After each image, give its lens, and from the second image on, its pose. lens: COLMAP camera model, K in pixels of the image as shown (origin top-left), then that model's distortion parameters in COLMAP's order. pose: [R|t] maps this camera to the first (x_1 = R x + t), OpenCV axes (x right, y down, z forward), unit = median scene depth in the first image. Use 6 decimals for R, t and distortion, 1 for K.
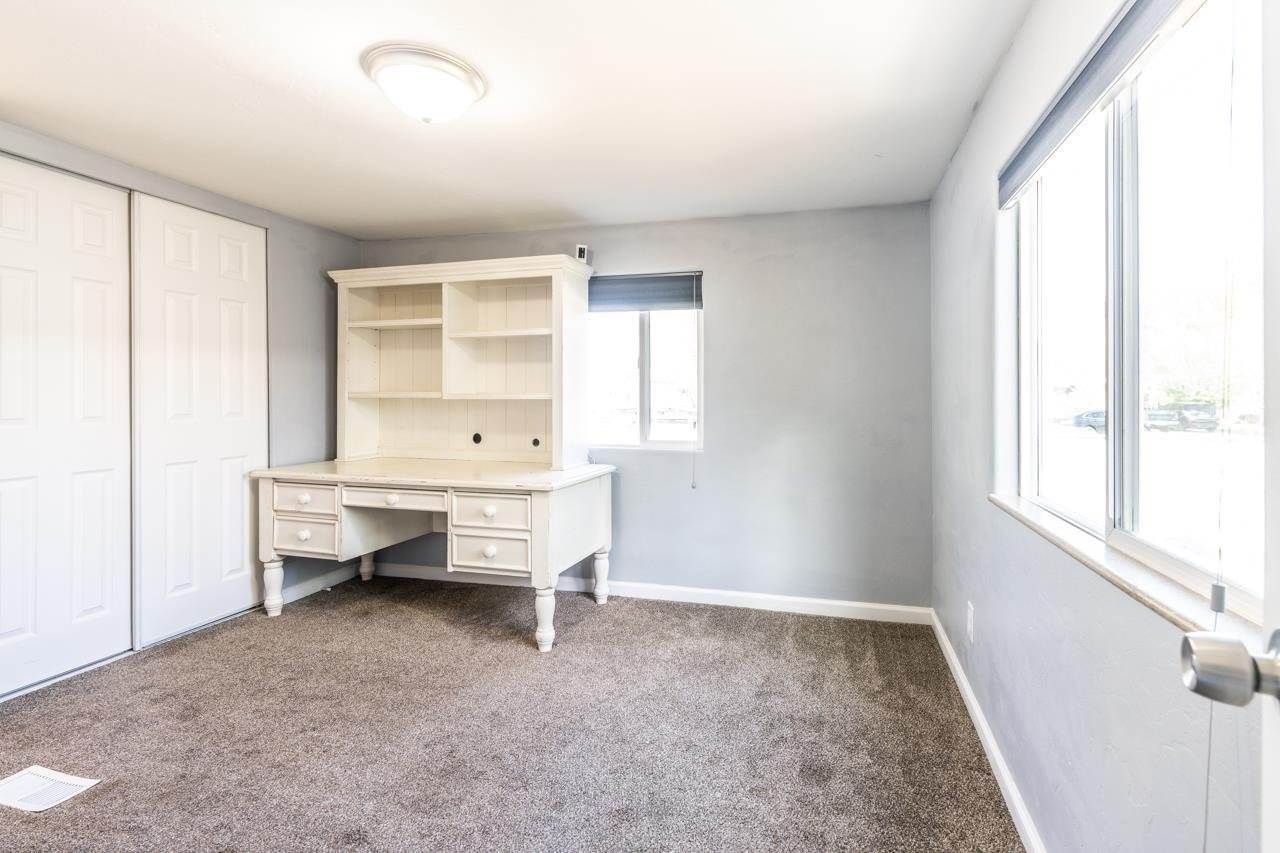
lens RADIAL K [[590.5, 0, 640.1], [0, 590.5, 401.5], [0, 0, 1]] dist [-0.003452, -0.000952]
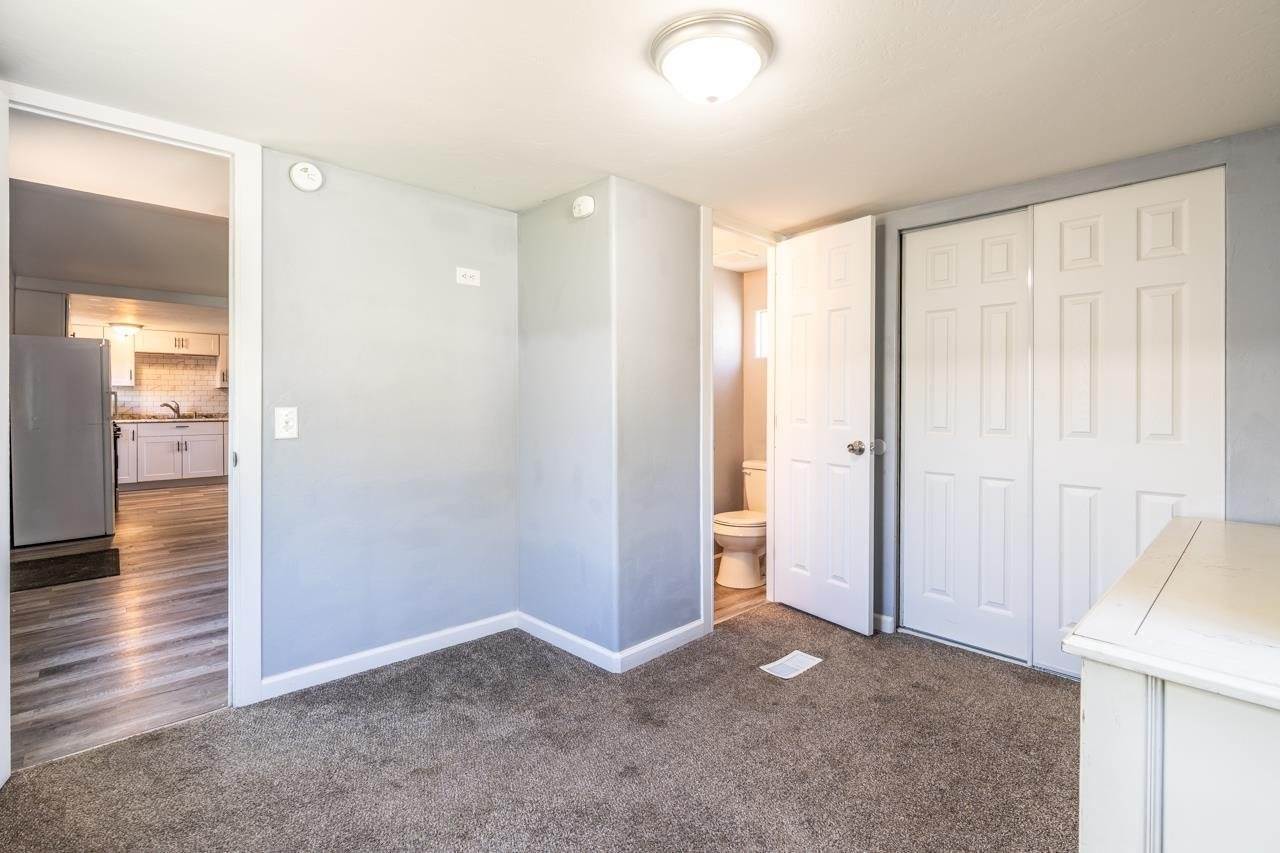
lens RADIAL K [[590.5, 0, 640.1], [0, 590.5, 401.5], [0, 0, 1]] dist [-0.003452, -0.000952]
pose [[-0.484718, 0.003691, -0.874663, 0.374231], [-0.009451, 0.999911, 0.009456, -0.030764], [0.874620, 0.012850, -0.484639, 0.999867]]
